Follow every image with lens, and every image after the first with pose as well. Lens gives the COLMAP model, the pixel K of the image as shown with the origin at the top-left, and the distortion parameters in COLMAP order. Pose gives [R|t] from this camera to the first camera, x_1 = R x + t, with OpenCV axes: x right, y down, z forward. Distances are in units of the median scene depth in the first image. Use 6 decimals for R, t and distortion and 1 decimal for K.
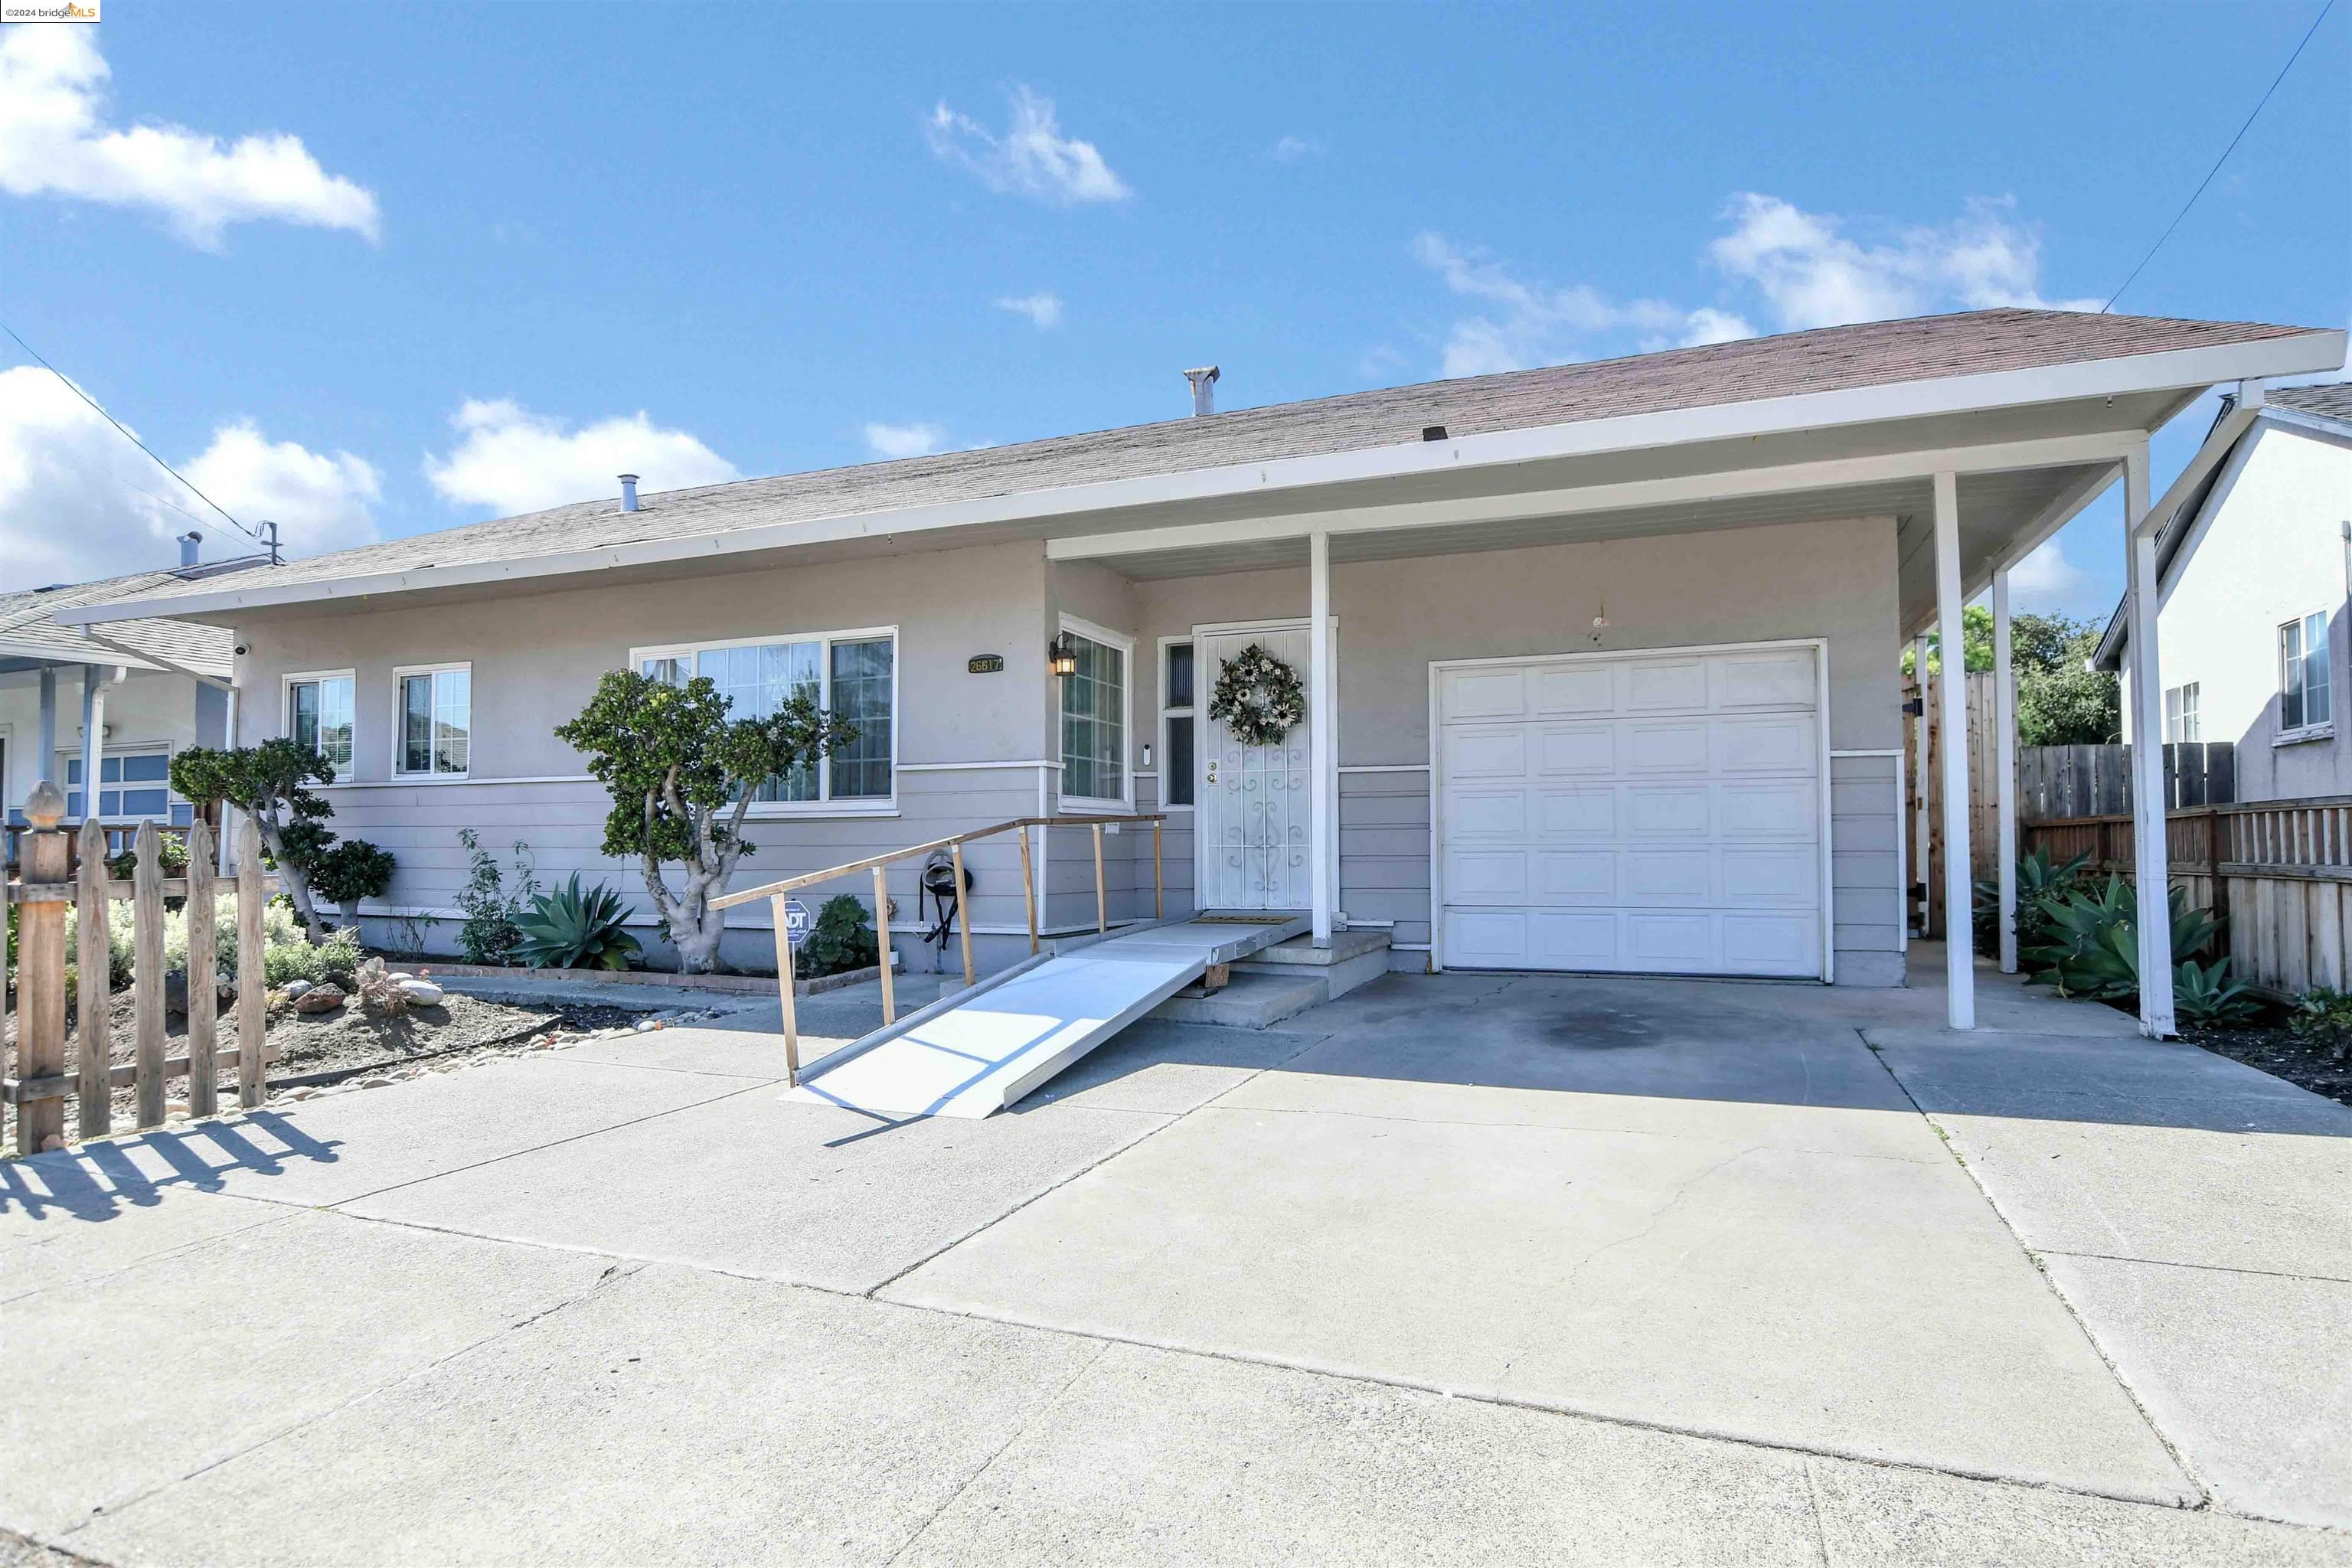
lens RADIAL K [[1280.5, 0, 1163.4], [0, 1280.5, 806.3], [0, 0, 1]] dist [-0.007406, -0.000790]
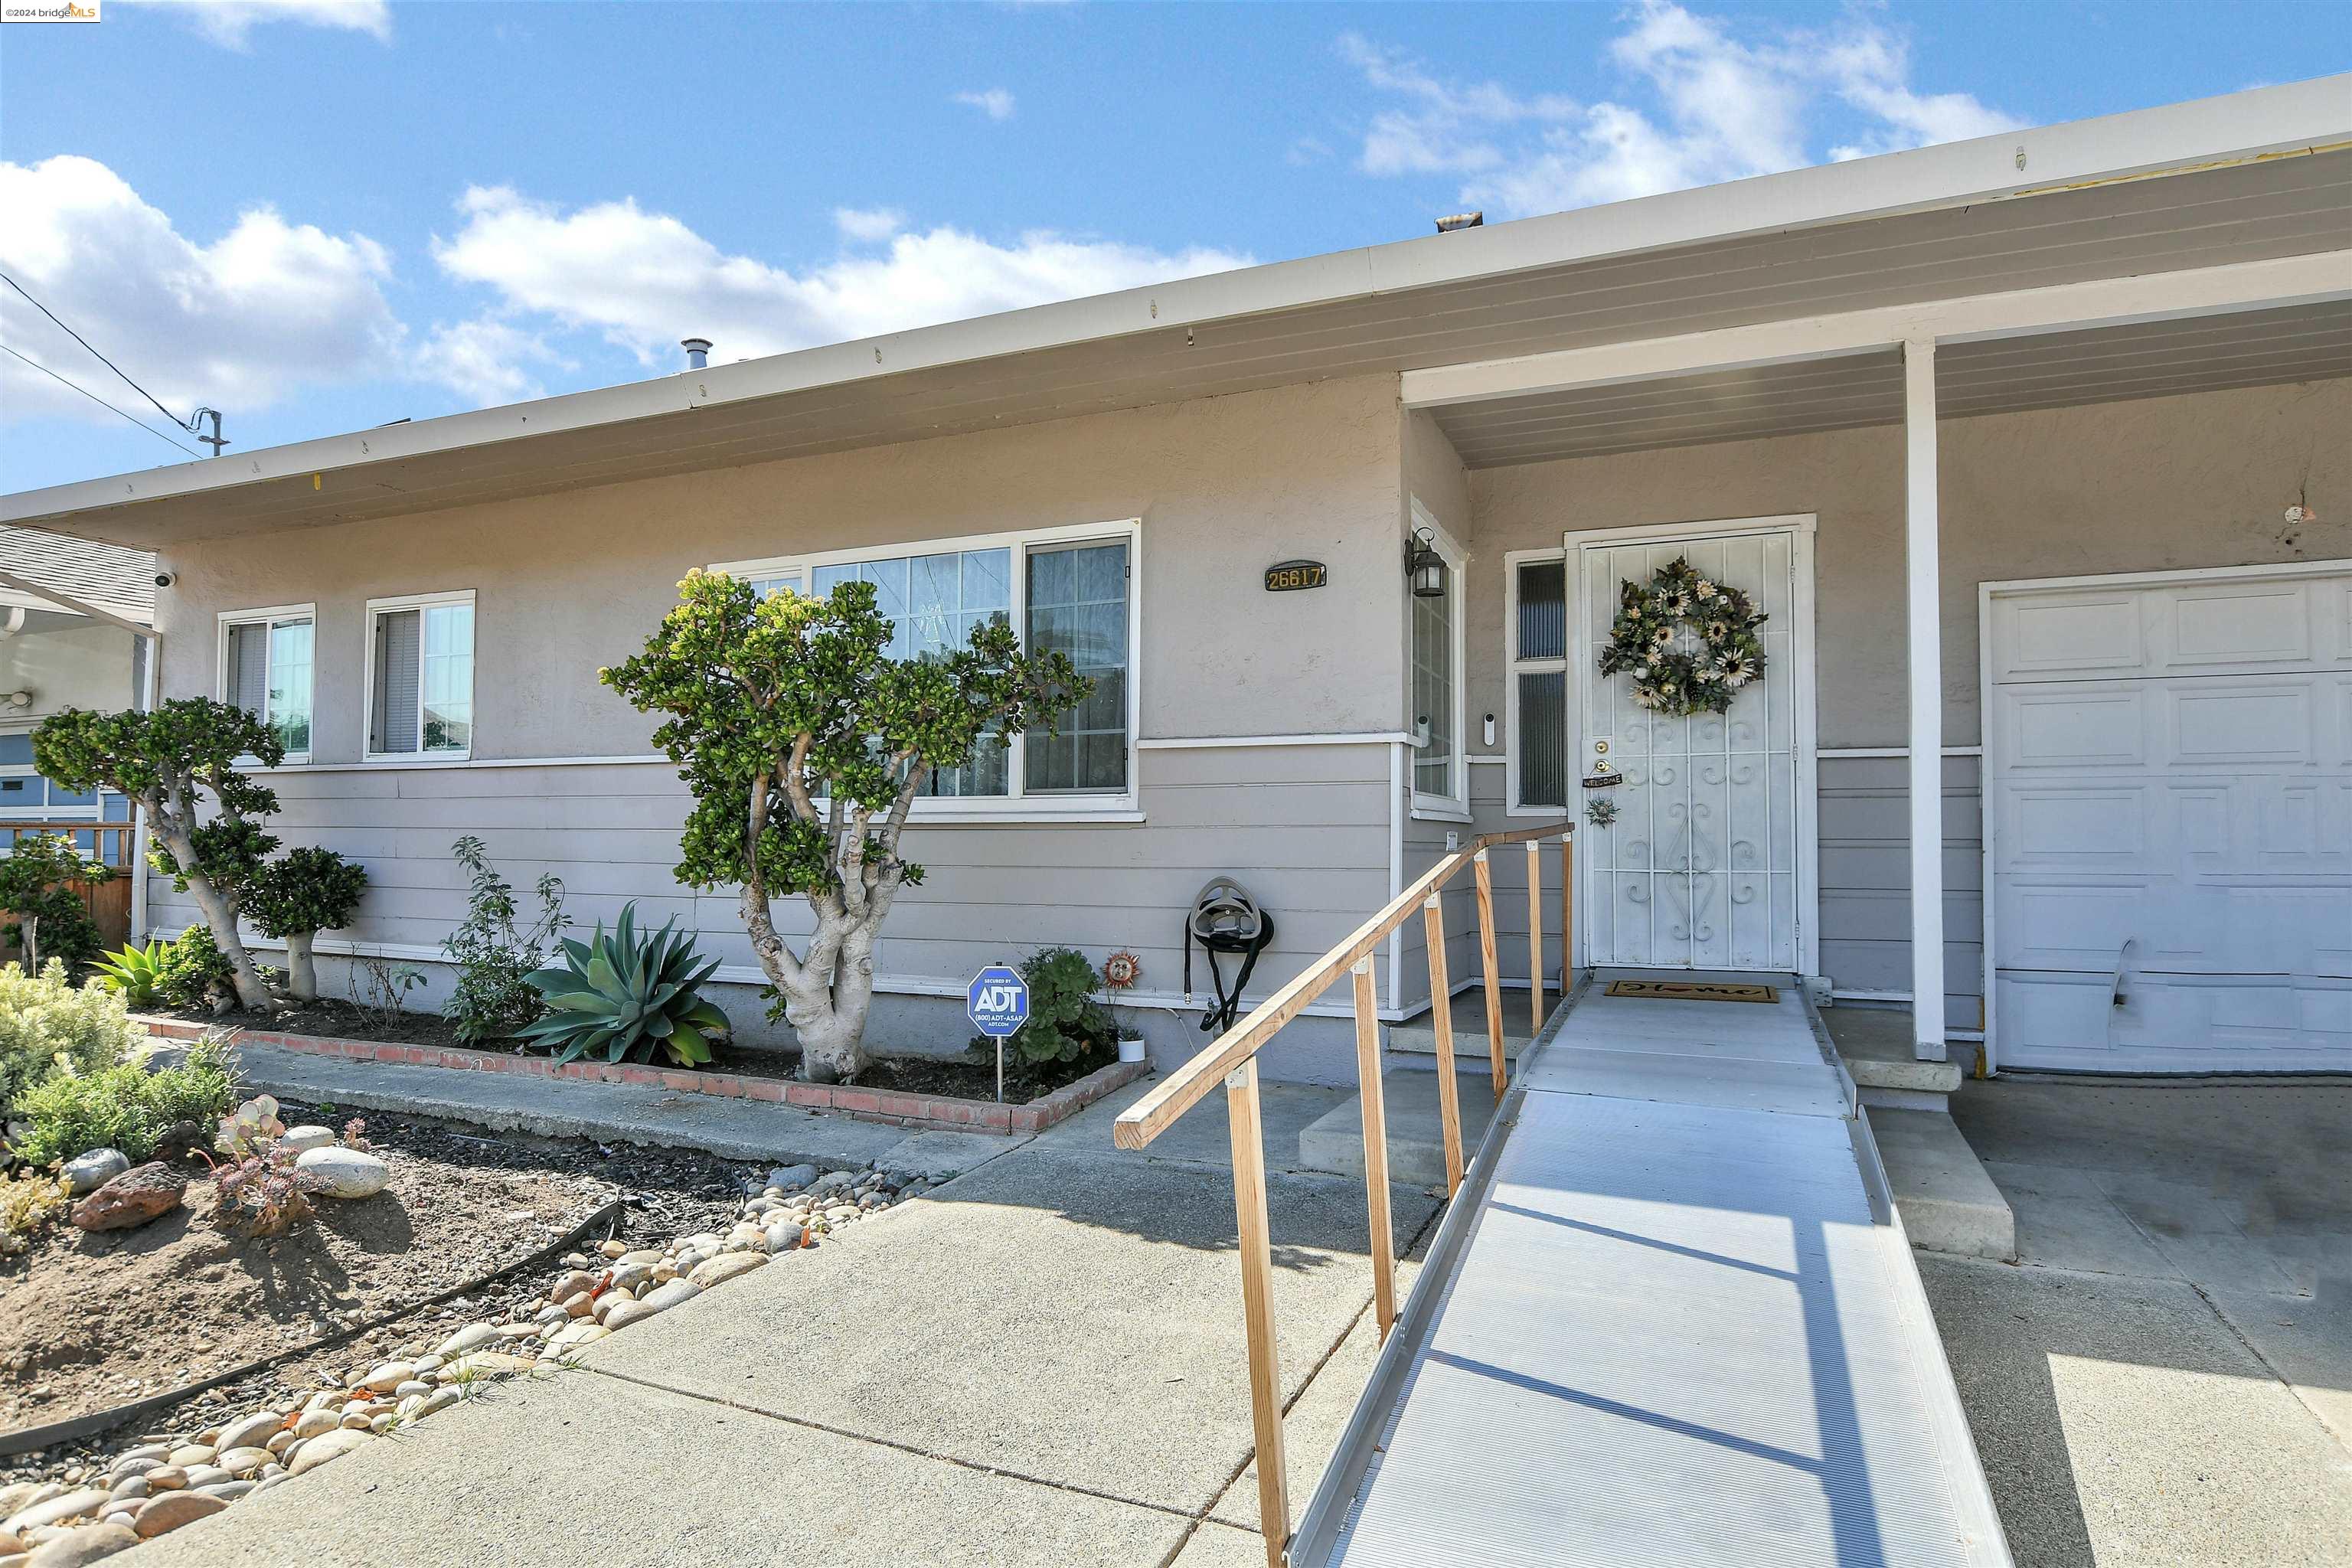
lens RADIAL K [[1282.7, 0, 1168.3], [0, 1282.7, 803.9], [0, 0, 1]] dist [-0.016590, 0.001218]
pose [[0.999869, 0.007774, -0.014214, -0.183366], [-0.007743, 0.999967, 0.002287, -0.002561], [0.014231, -0.002176, 0.999896, 0.369060]]
